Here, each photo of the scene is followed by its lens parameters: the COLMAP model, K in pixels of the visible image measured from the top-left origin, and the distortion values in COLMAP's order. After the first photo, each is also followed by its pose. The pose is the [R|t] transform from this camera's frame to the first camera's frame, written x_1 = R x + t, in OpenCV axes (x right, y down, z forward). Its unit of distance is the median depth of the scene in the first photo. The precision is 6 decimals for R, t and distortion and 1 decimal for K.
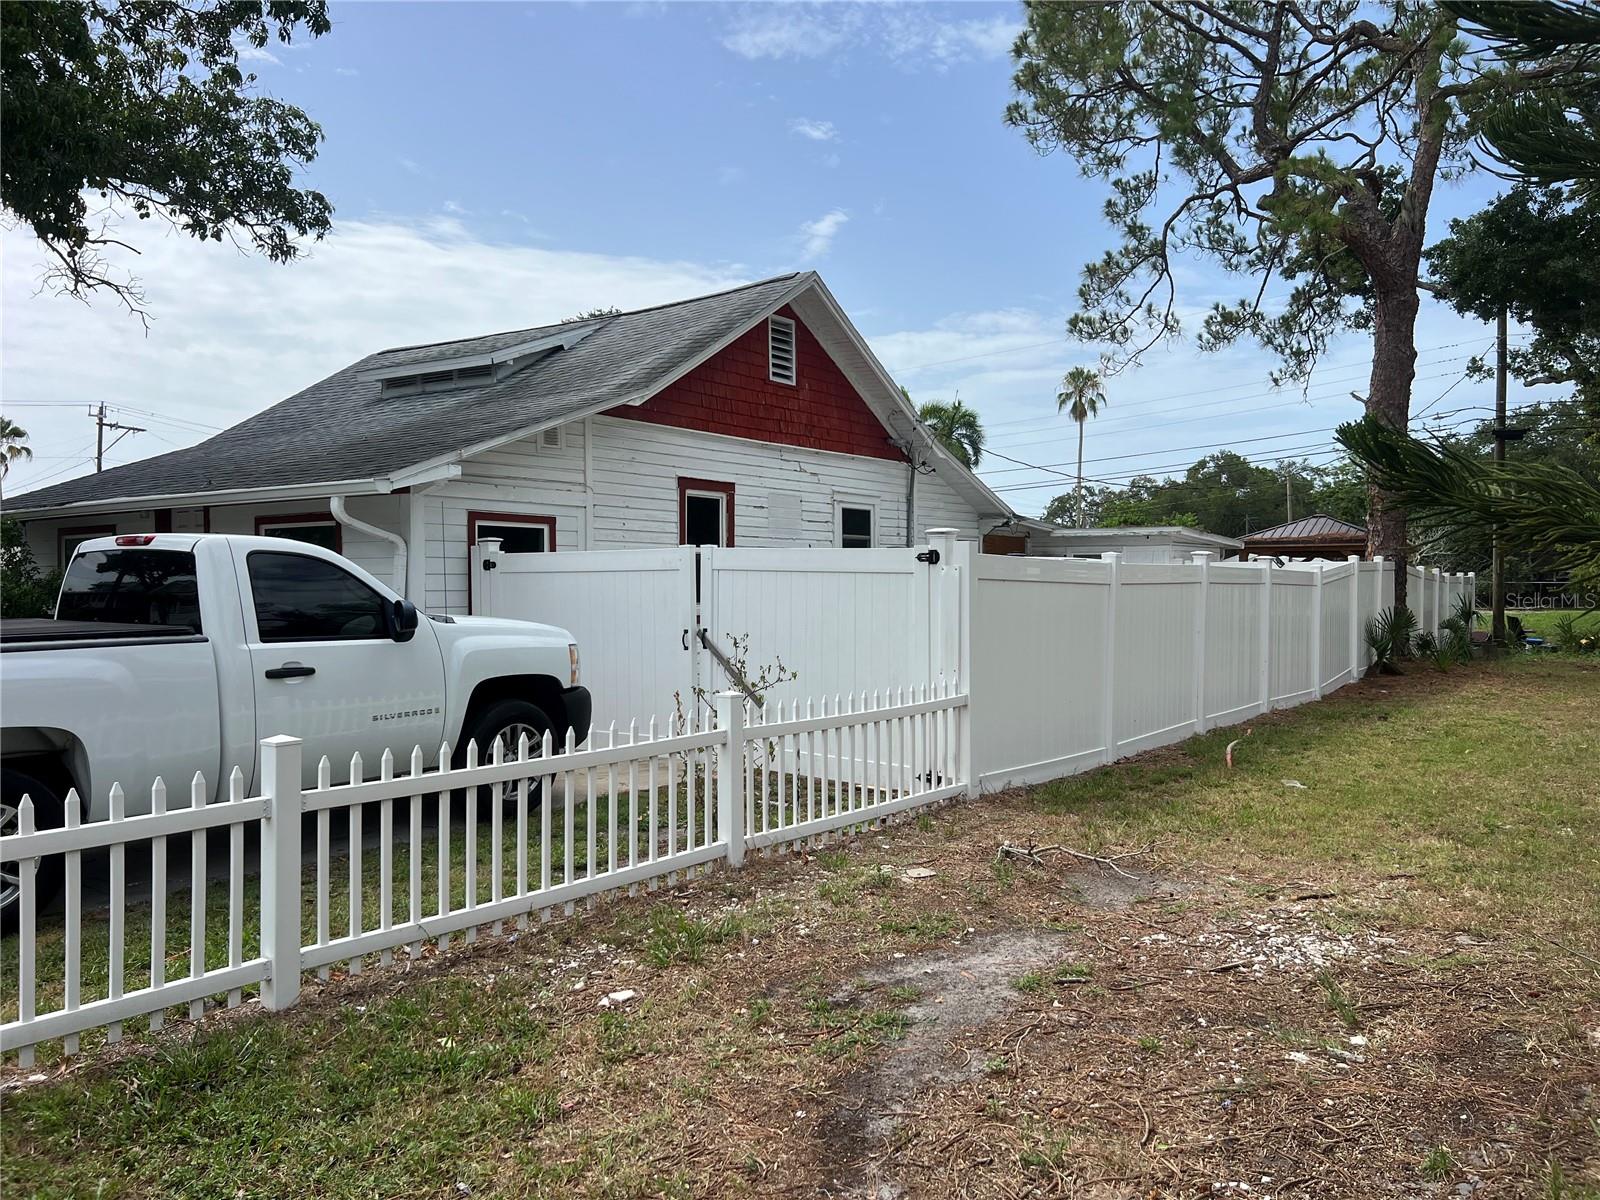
lens RADIAL K [[1222.6, 0, 807.5], [0, 1222.6, 598.9], [0, 0, 1]] dist [0.105738, -0.152585]
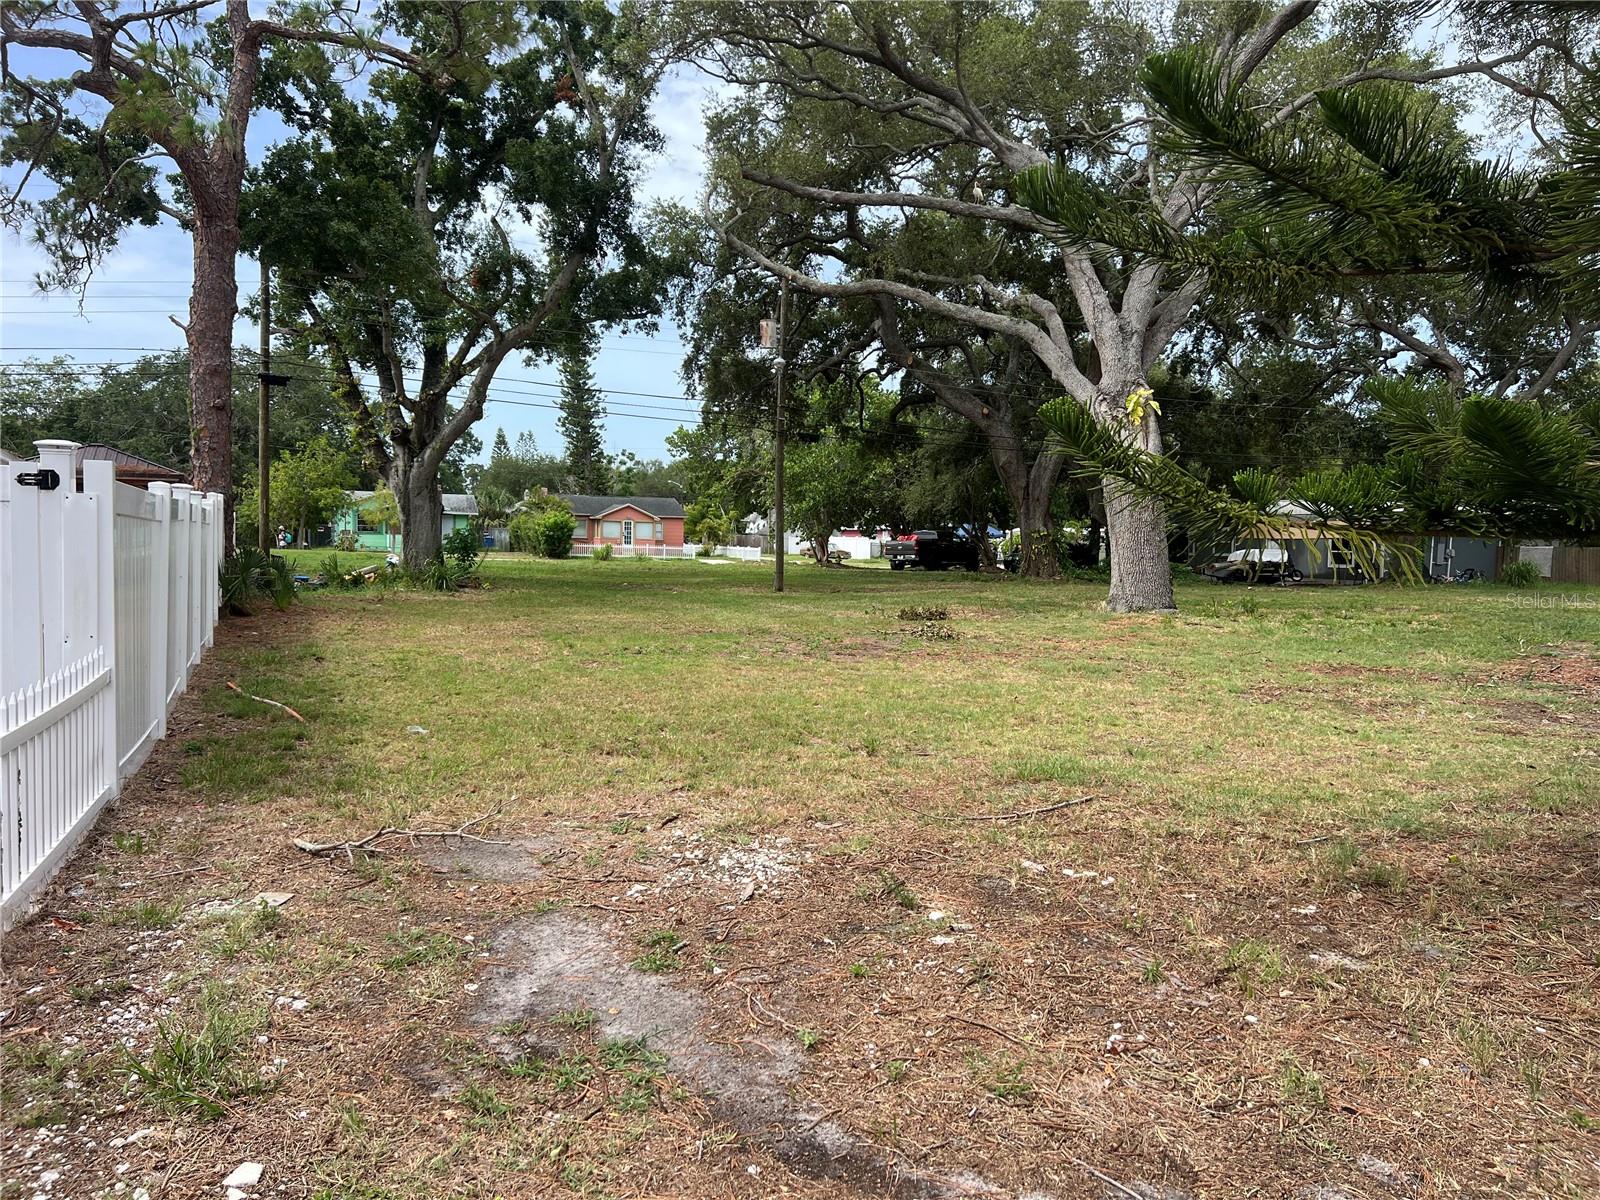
lens RADIAL K [[1222.6, 0, 807.5], [0, 1222.6, 598.9], [0, 0, 1]] dist [0.105738, -0.152585]
pose [[0.497975, -0.032511, 0.866582, -0.149448], [-0.011578, 0.998959, 0.044131, -0.000919], [-0.867114, -0.032009, 0.497080, 0.121141]]
